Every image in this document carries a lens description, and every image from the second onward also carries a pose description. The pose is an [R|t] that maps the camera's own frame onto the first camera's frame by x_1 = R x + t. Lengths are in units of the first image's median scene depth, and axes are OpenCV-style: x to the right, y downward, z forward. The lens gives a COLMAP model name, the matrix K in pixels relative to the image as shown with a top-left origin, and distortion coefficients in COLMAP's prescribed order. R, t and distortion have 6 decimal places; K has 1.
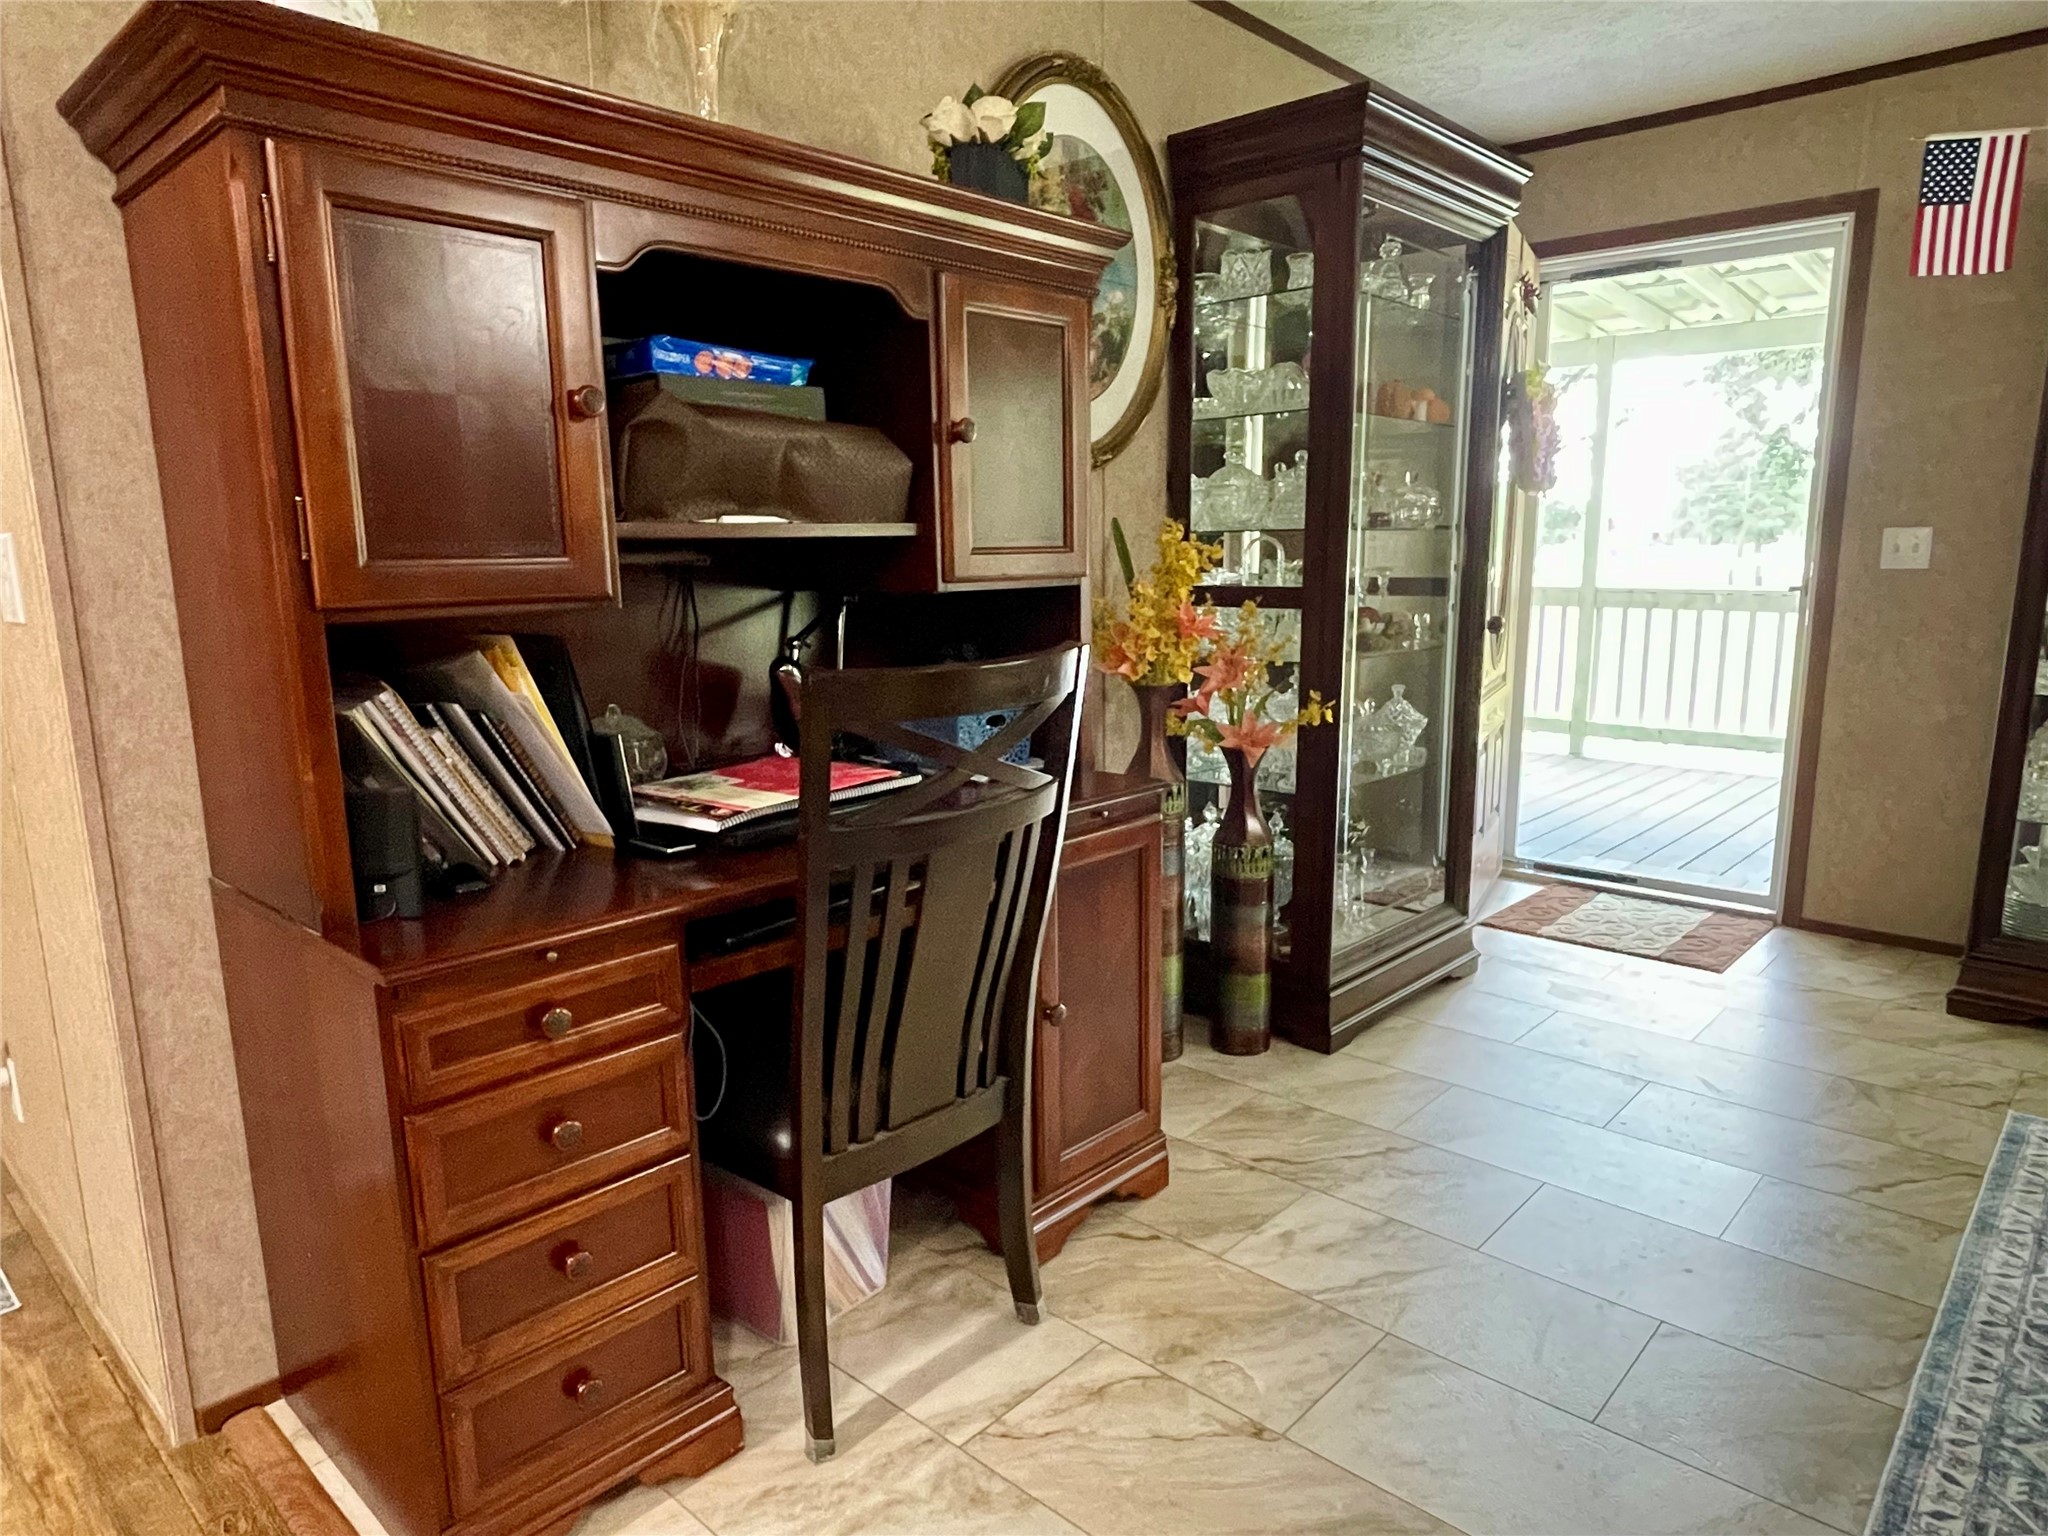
lens RADIAL K [[1271.2, 0, 1022.8], [0, 1271.2, 781.8], [0, 0, 1]] dist [-0.000479, -0.001036]
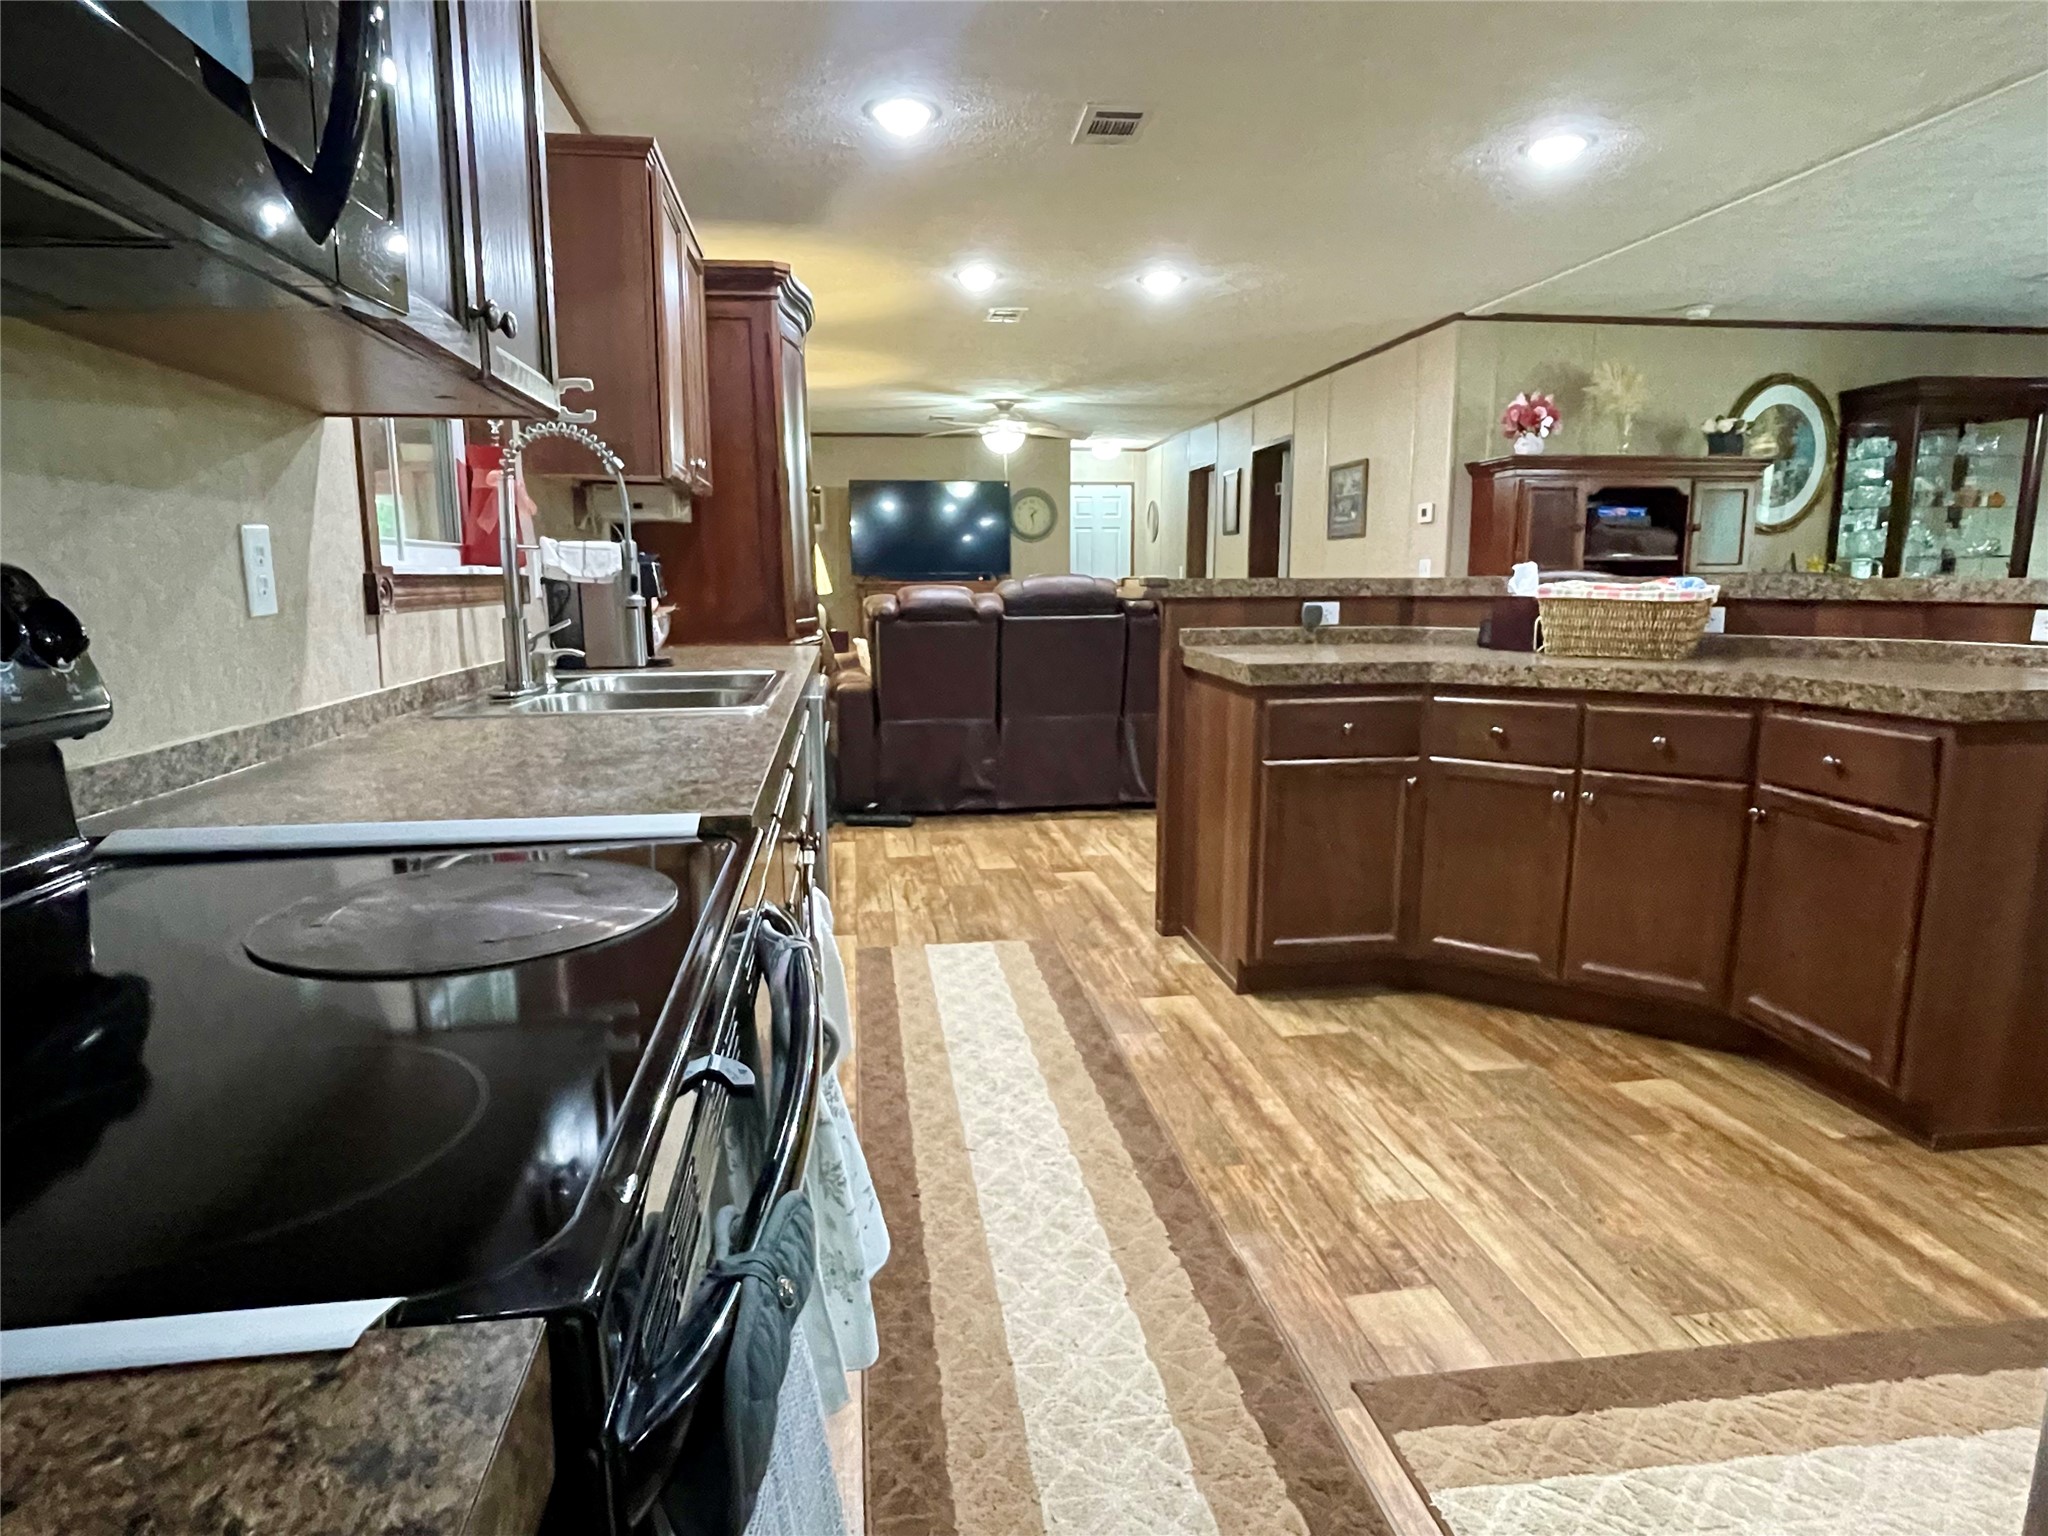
lens RADIAL K [[1238.1, 0, 1024.0], [0, 1238.1, 768.0], [0, 0, 1]] dist [-0.045699, 0.040913]
pose [[0.775272, 0.120564, -0.620015, 0.596783], [-0.126467, 0.991366, 0.034638, 0.412849], [0.618837, 0.051558, 0.783825, -2.331862]]
